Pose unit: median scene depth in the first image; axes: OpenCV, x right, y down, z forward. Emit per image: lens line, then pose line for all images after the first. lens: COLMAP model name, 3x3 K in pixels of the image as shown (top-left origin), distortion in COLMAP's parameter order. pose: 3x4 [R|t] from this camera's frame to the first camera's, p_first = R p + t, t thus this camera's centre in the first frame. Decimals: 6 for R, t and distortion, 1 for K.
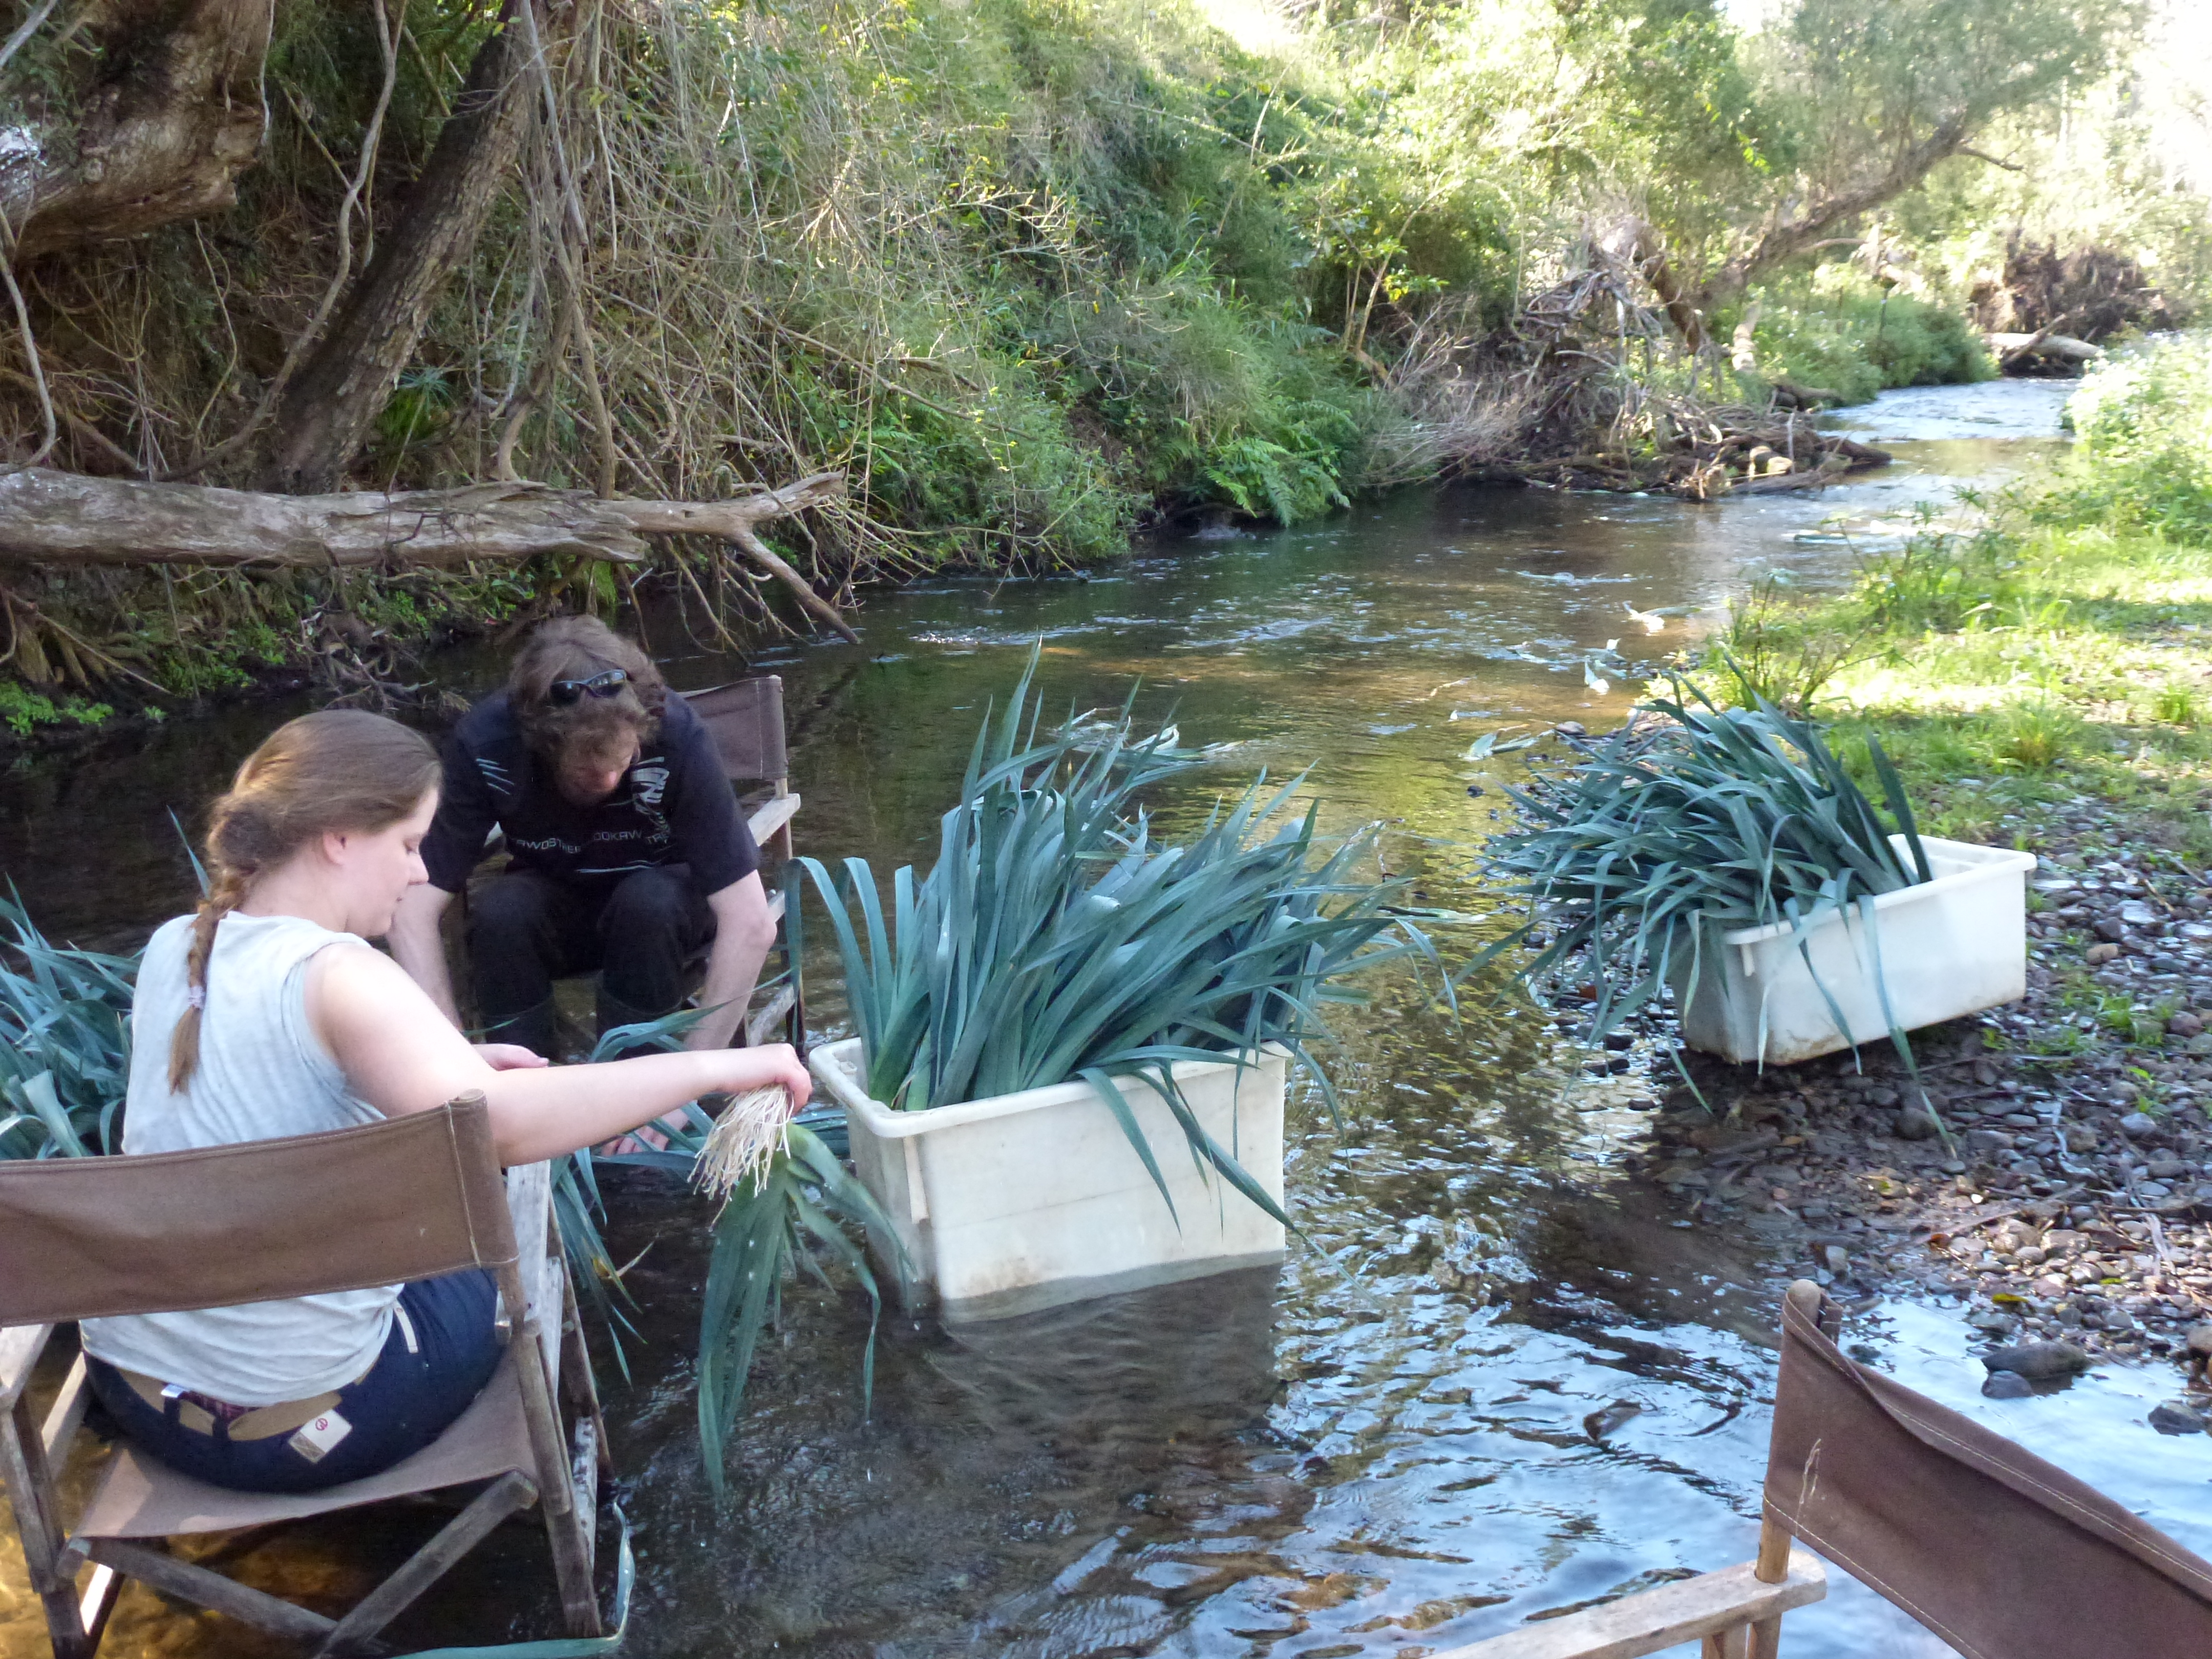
lens RADIAL K [[2554.8, 0, 1106.0], [0, 2554.8, 829.5], [0, 0, 1]] dist [-0.006721, -0.056104]
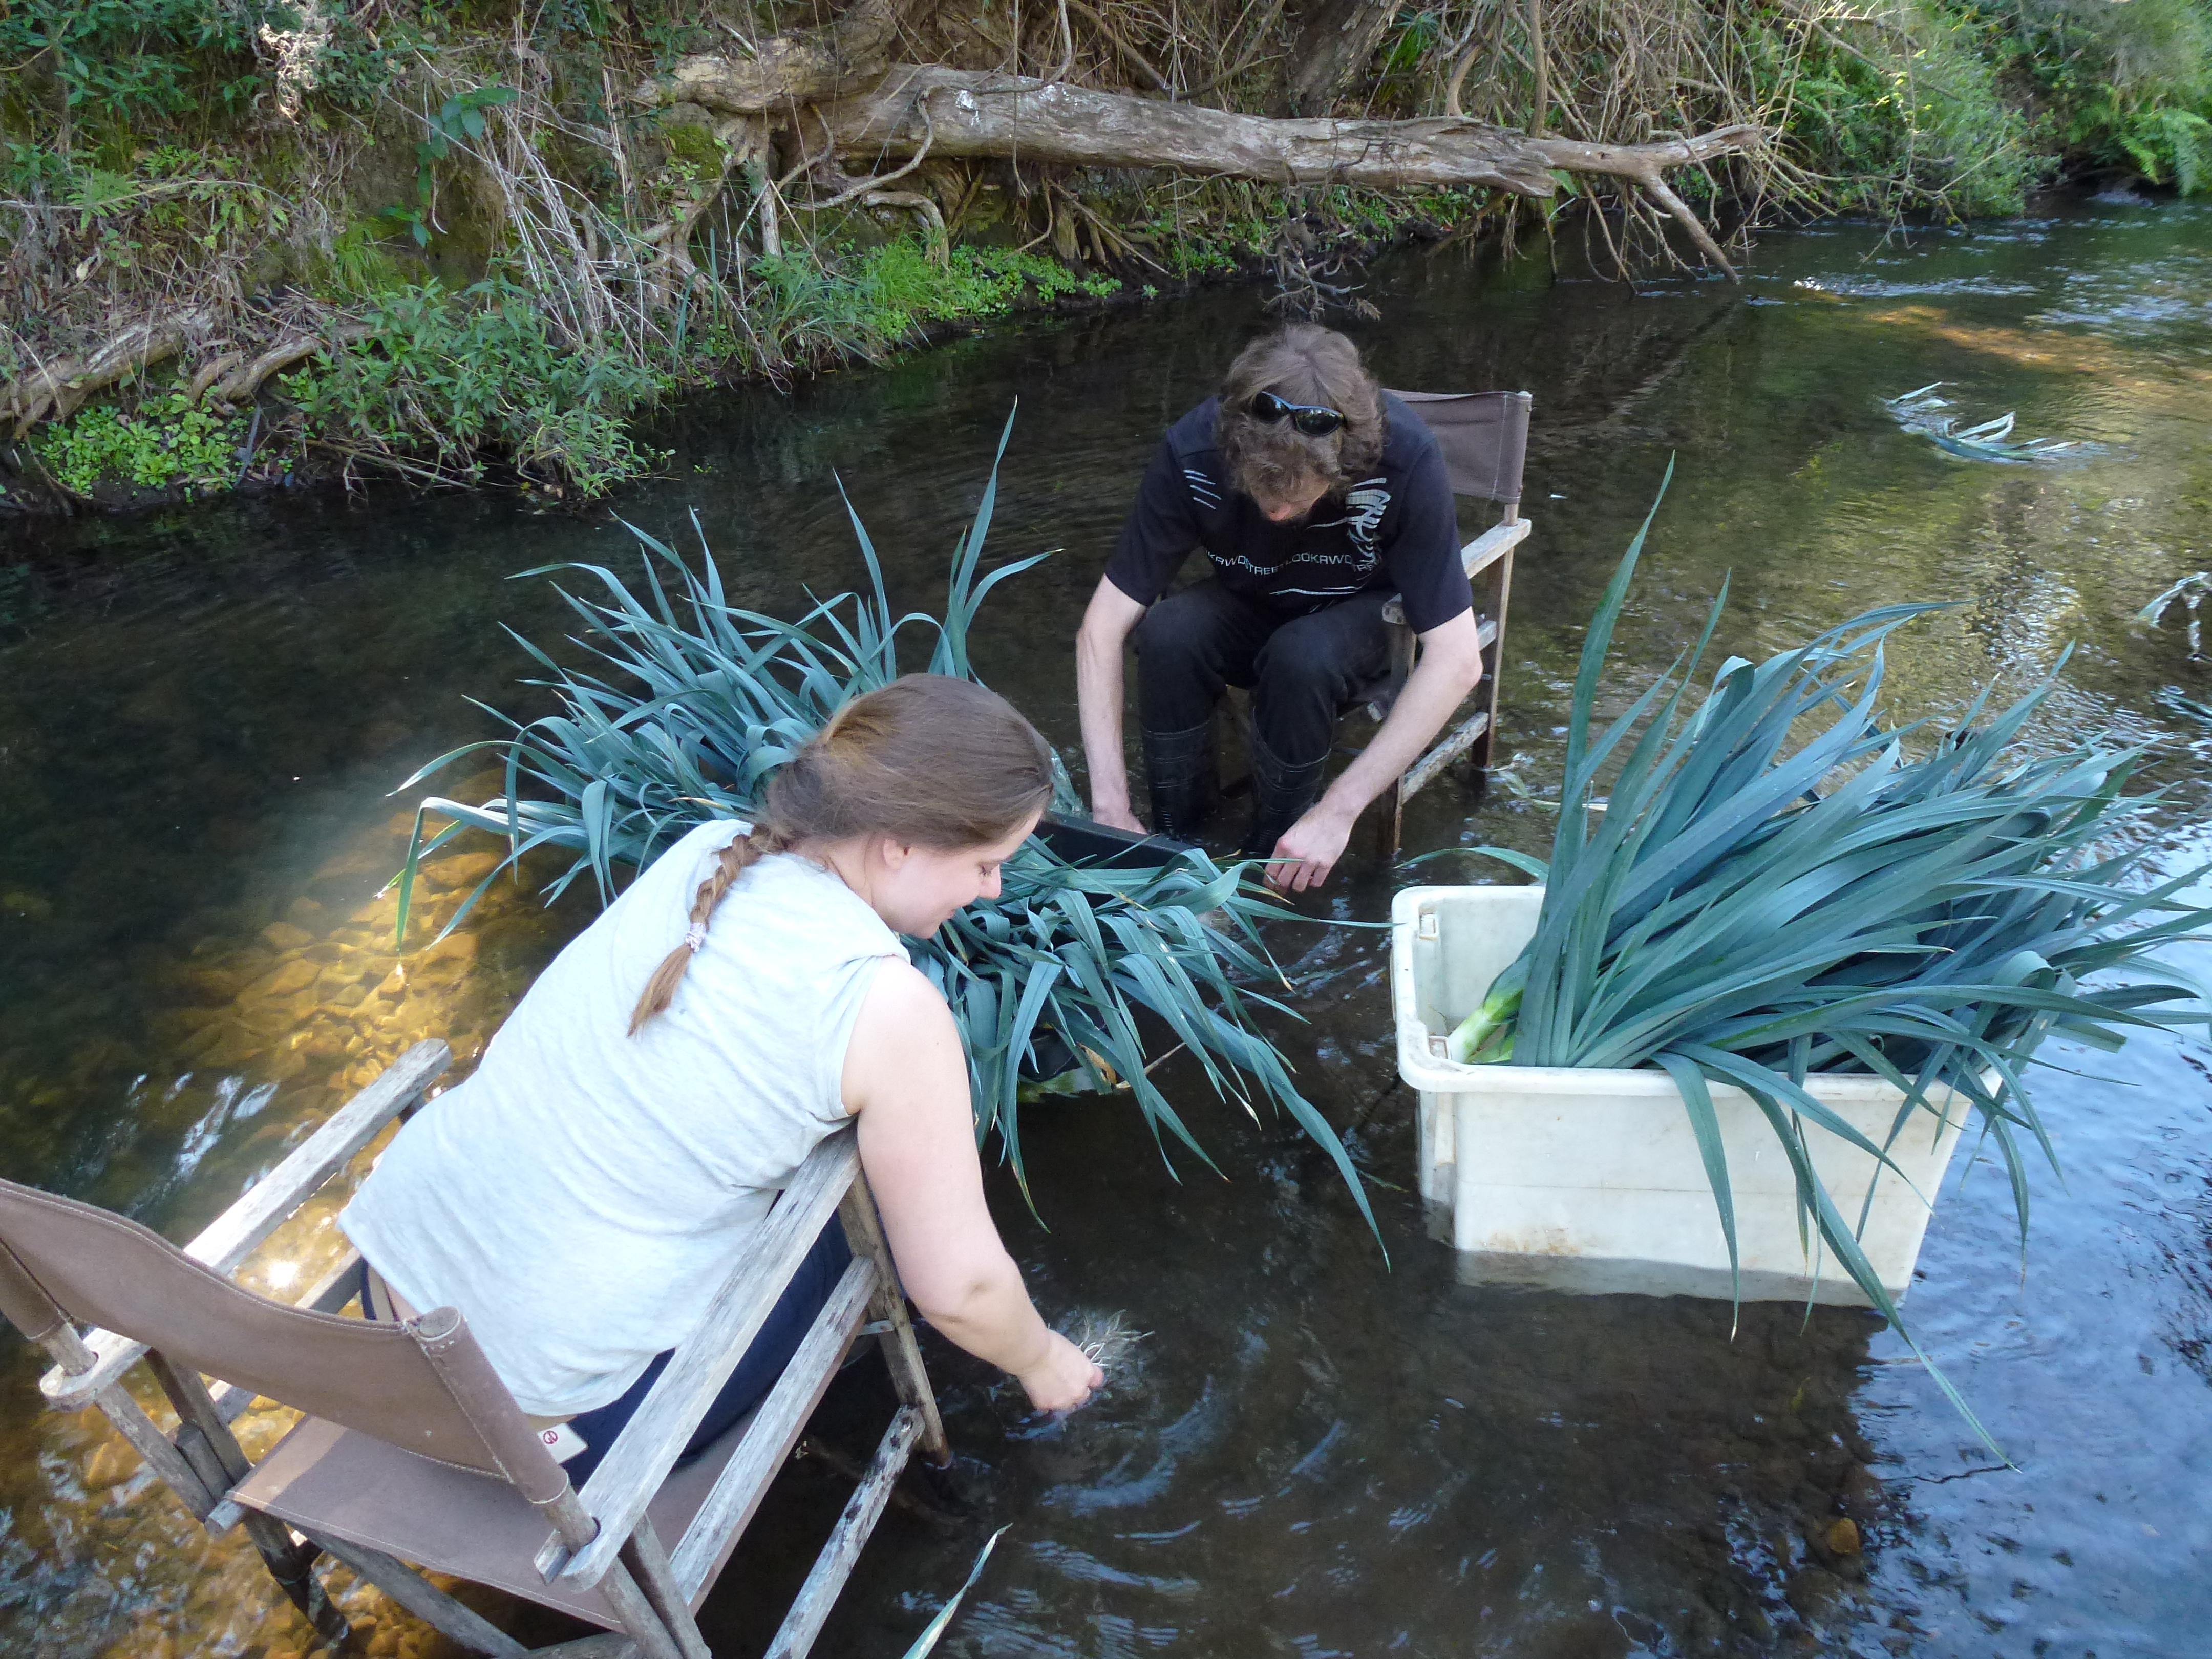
lens RADIAL K [[1607.4, 0, 1115.5], [0, 1607.4, 830.0], [0, 0, 1]] dist [-0.057217, 0.025062]
pose [[0.880250, 0.243608, -0.407203, 0.008370], [-0.110751, 0.939931, 0.322900, -0.045791], [0.461404, -0.239135, 0.854354, 0.222087]]
